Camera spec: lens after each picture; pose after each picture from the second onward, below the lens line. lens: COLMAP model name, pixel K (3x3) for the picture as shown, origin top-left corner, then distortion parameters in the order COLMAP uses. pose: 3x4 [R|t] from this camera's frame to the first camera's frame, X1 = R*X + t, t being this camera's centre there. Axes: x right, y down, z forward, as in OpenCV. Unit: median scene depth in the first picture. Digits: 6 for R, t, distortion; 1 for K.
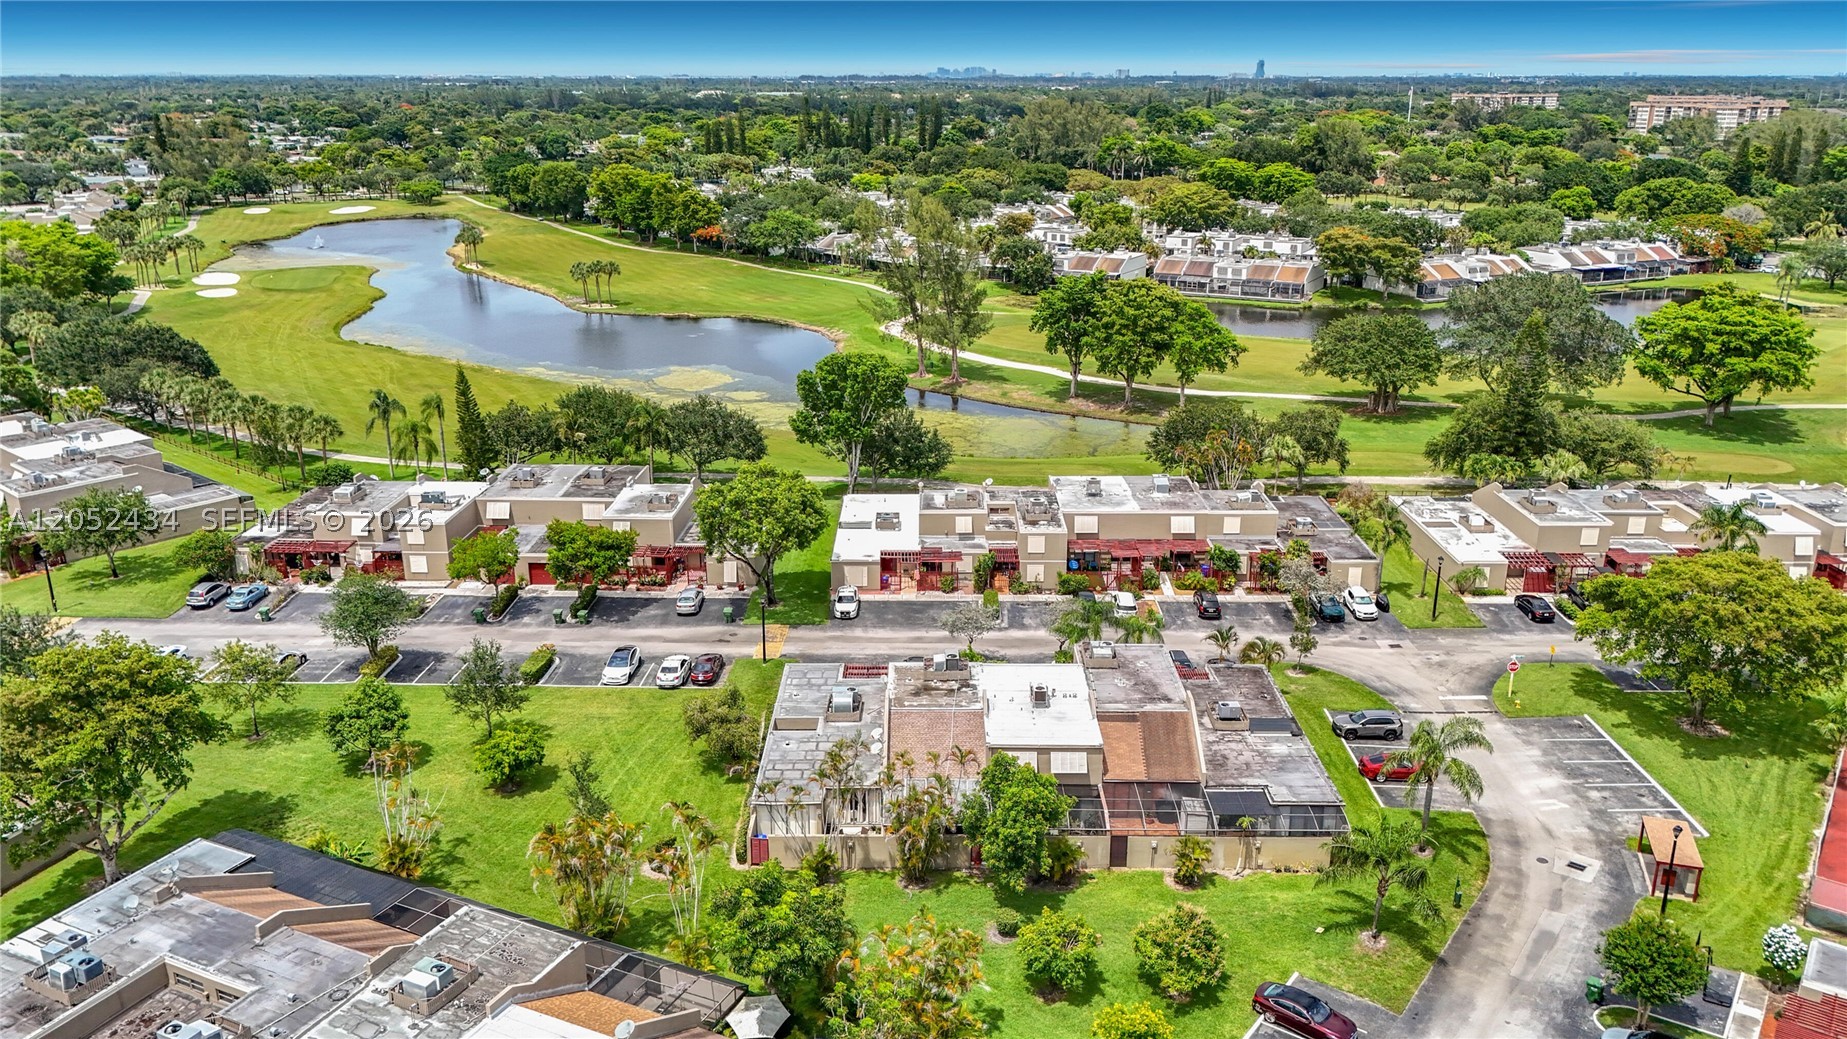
lens RADIAL K [[1367.1, 0, 923.5], [0, 1367.1, 519.5], [0, 0, 1]] dist [0.057813, -0.092892]
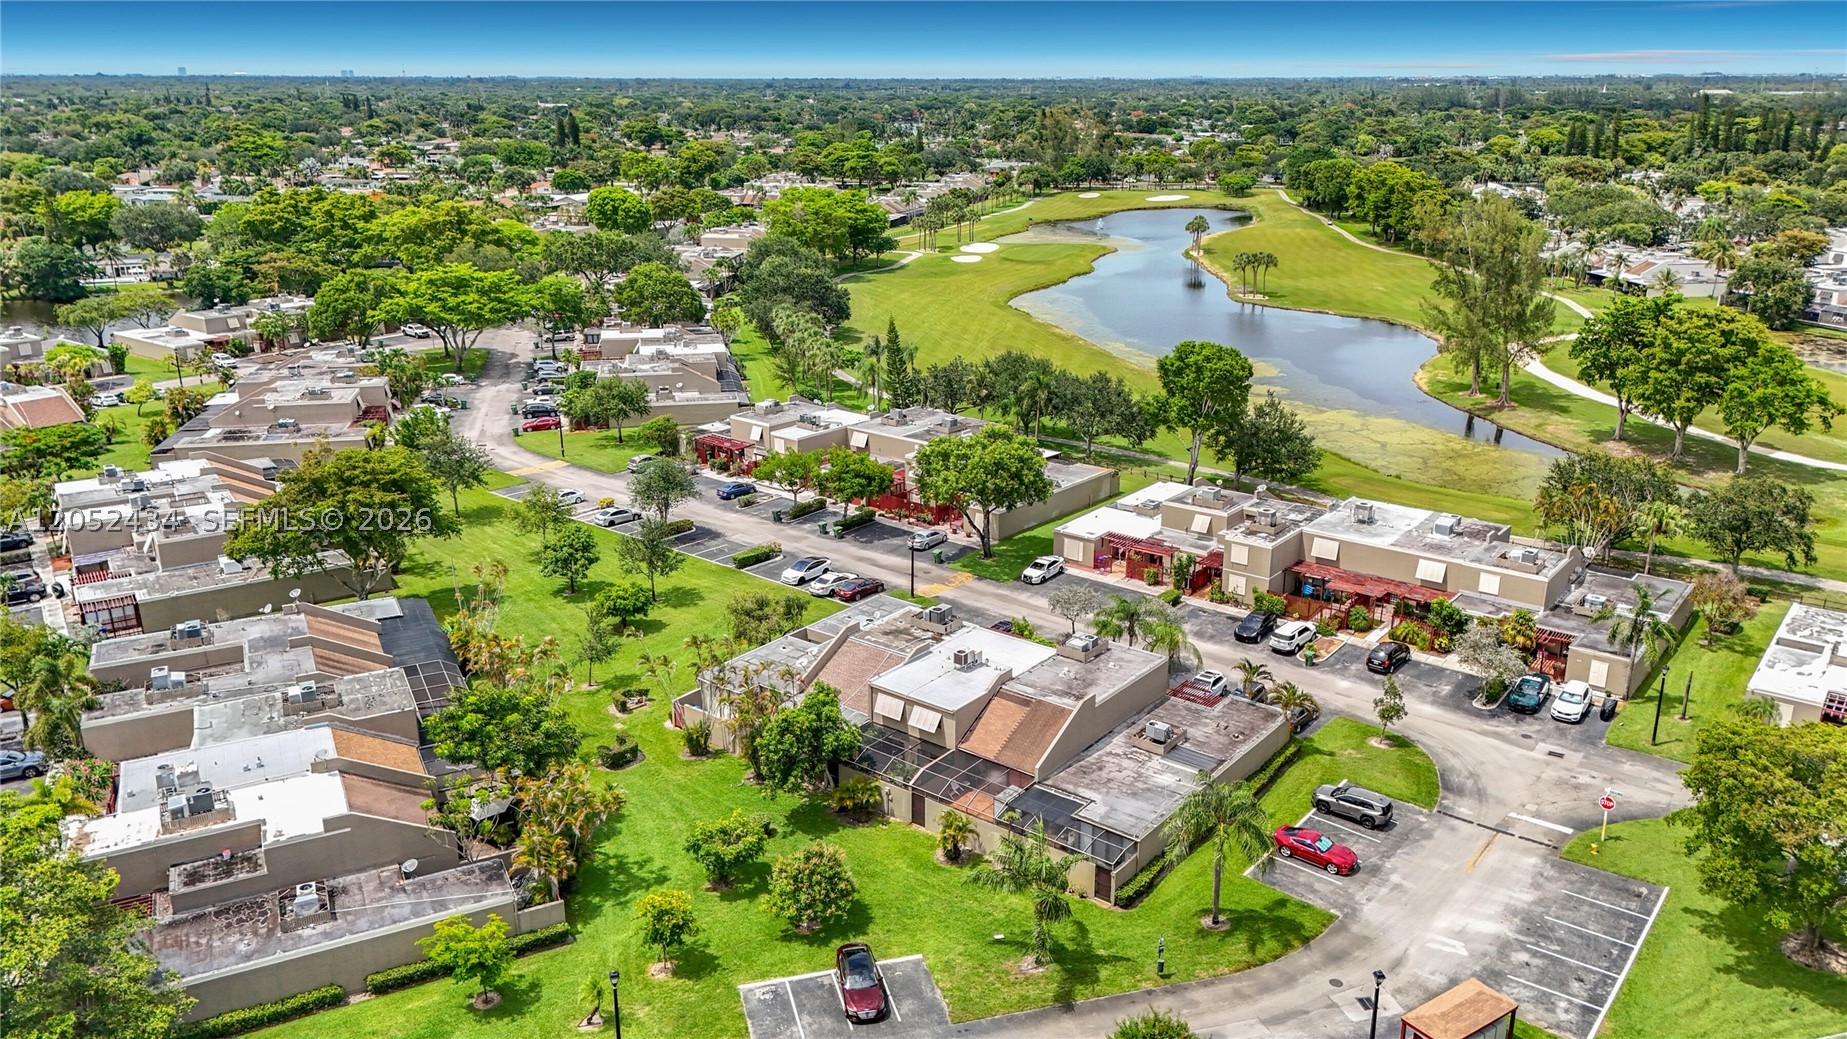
lens RADIAL K [[1335.8, 0, 925.2], [0, 1335.8, 567.1], [0, 0, 1]] dist [0.029368, -0.001554]
pose [[0.786984, 0.208118, -0.580813, 0.428405], [-0.186200, 0.977612, 0.098005, -0.022377], [0.588206, 0.031019, 0.808116, 0.113111]]
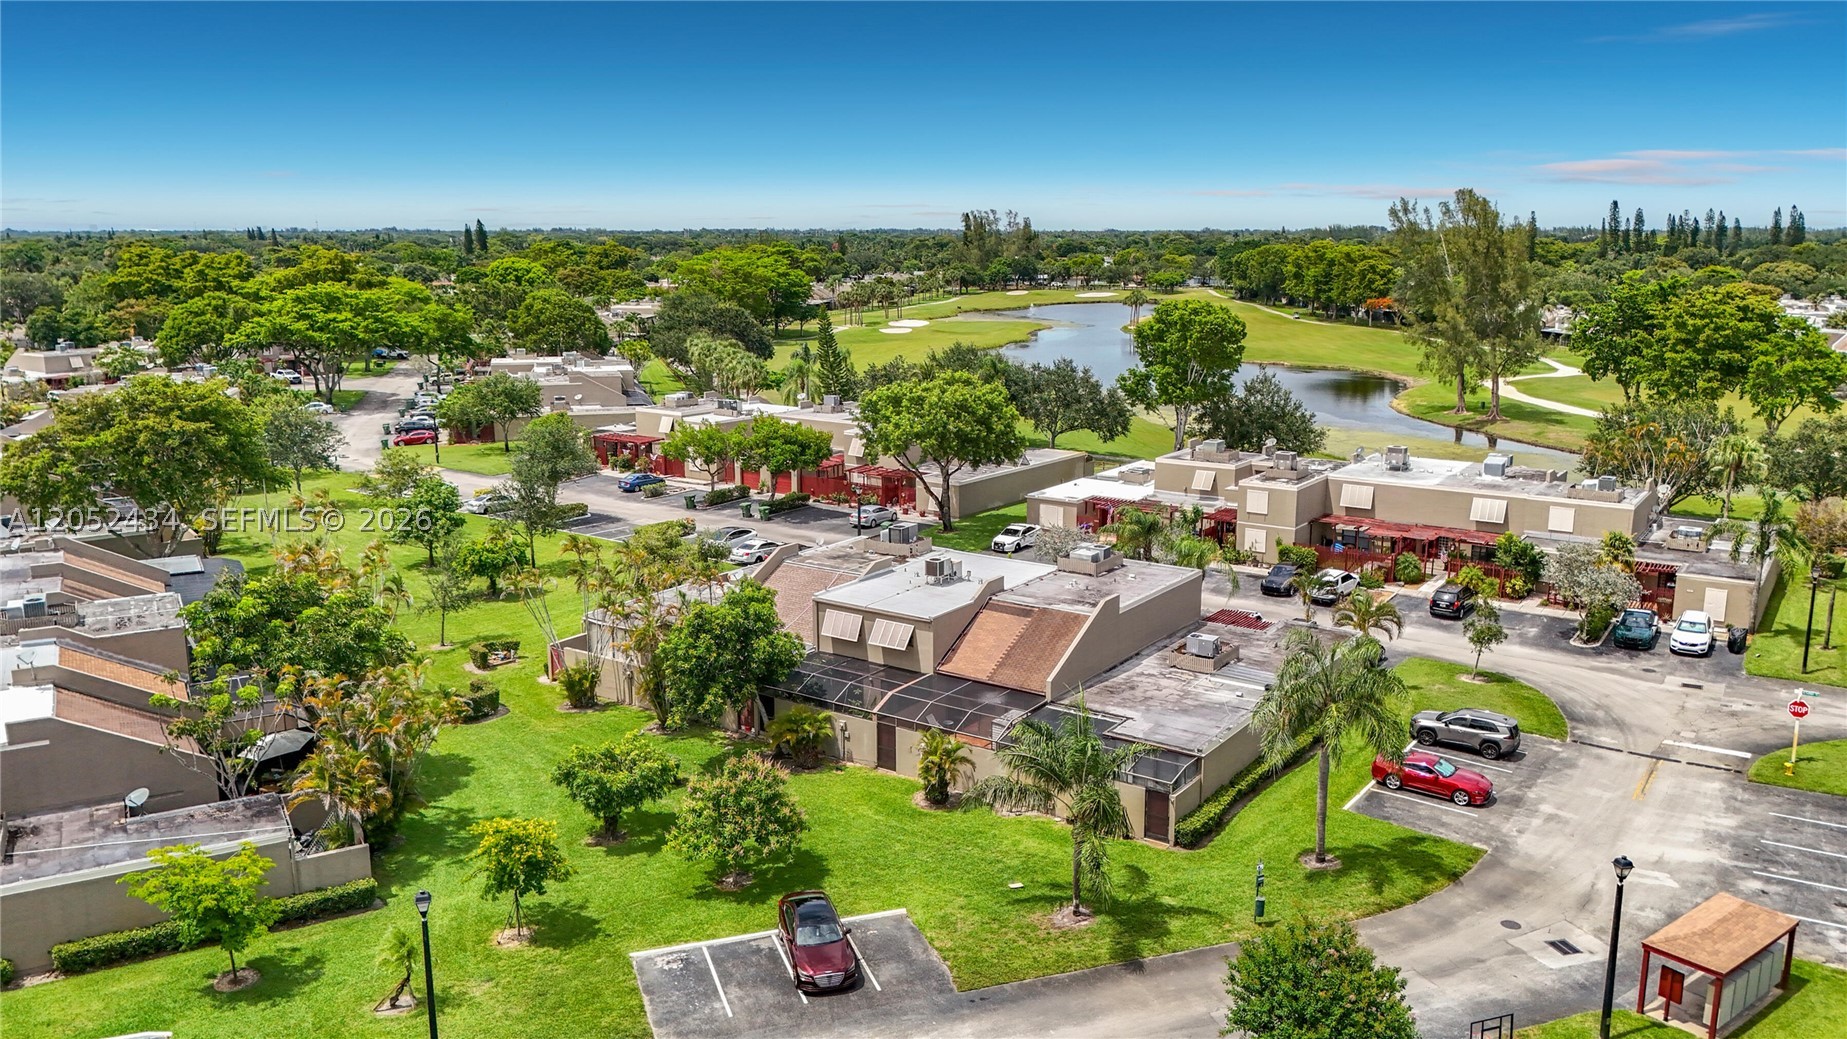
lens RADIAL K [[1371.2, 0, 921.4], [0, 1371.2, 566.4], [0, 0, 1]] dist [-0.007945, -0.009800]
pose [[0.820671, 0.131485, -0.556068, 0.345882], [-0.170276, 0.985226, -0.018339, 0.096317], [0.545441, 0.109735, 0.830935, 0.234439]]
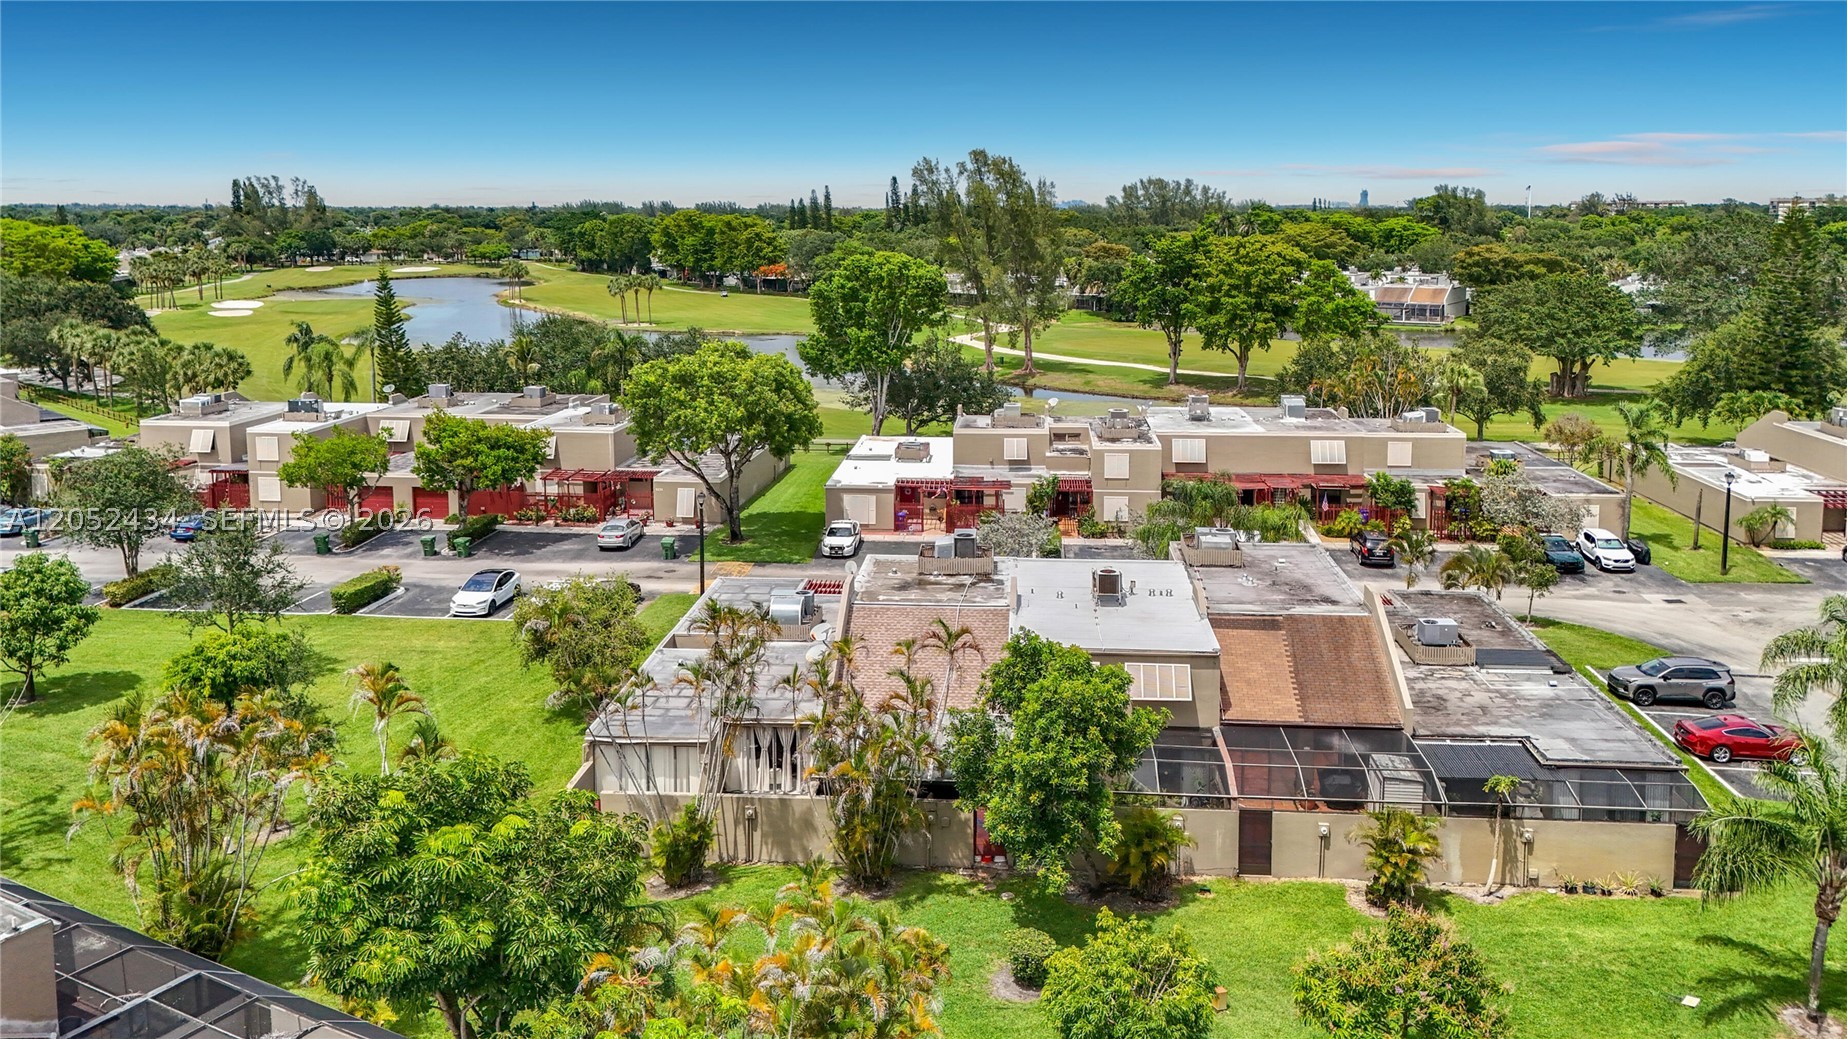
lens RADIAL K [[1410.6, 0, 922.8], [0, 1410.6, 361.4], [0, 0, 1]] dist [0.029151, -0.025845]
pose [[0.997435, 0.004778, -0.071420, 0.032927], [-0.019060, 0.979476, -0.200657, 0.106884], [0.068995, 0.201503, 0.977055, 0.262658]]
